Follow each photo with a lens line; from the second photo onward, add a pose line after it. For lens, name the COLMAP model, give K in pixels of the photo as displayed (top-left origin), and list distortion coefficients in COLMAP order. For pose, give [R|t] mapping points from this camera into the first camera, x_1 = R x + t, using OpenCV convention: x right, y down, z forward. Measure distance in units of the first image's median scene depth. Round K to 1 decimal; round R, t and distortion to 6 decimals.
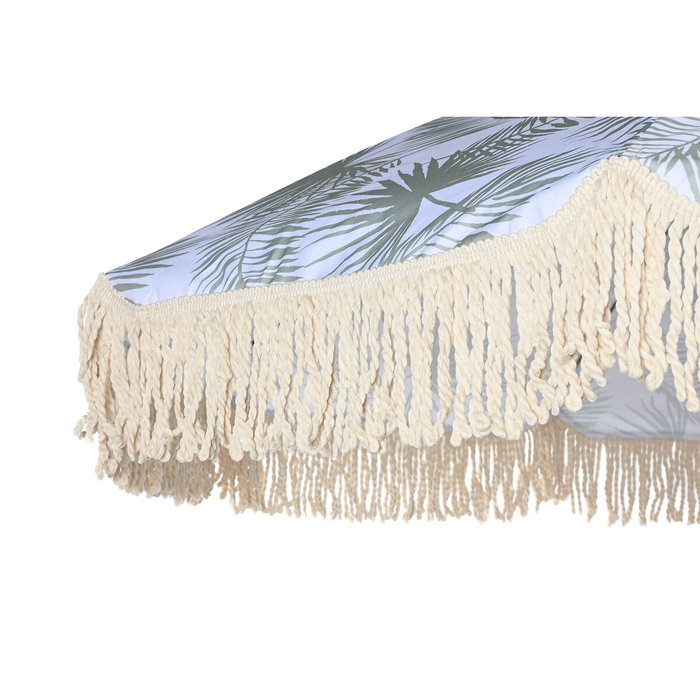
lens RADIAL K [[2059.3, 0, 350.0], [0, 2059.3, 350.0], [0, 0, 1]] dist [0.090423, 0.572128]
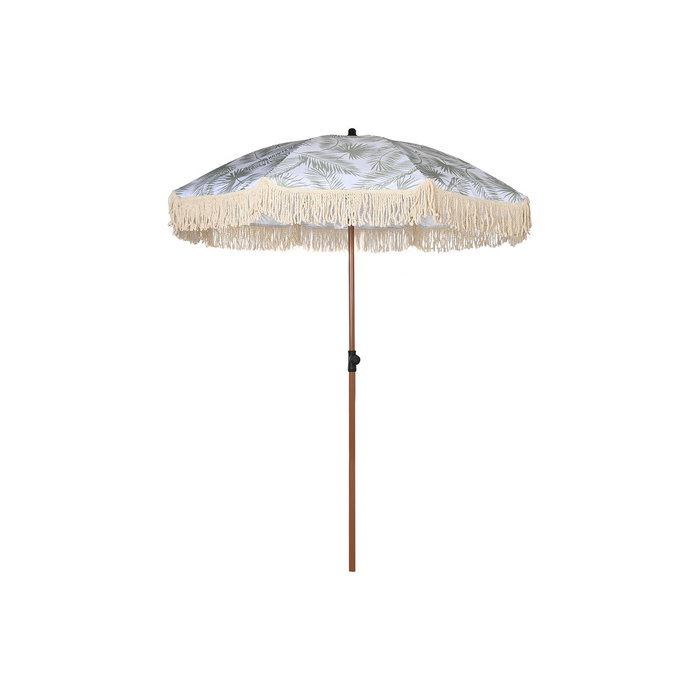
lens RADIAL K [[1129.2, 0, 350.0], [0, 1129.2, 350.0], [0, 0, 1]] dist [0.022516, 0.017213]
pose [[0.998611, -0.006720, 0.052266, 0.142881], [-0.000794, 0.989804, 0.142434, -0.044680], [-0.052690, -0.142278, 0.988423, -1.591709]]
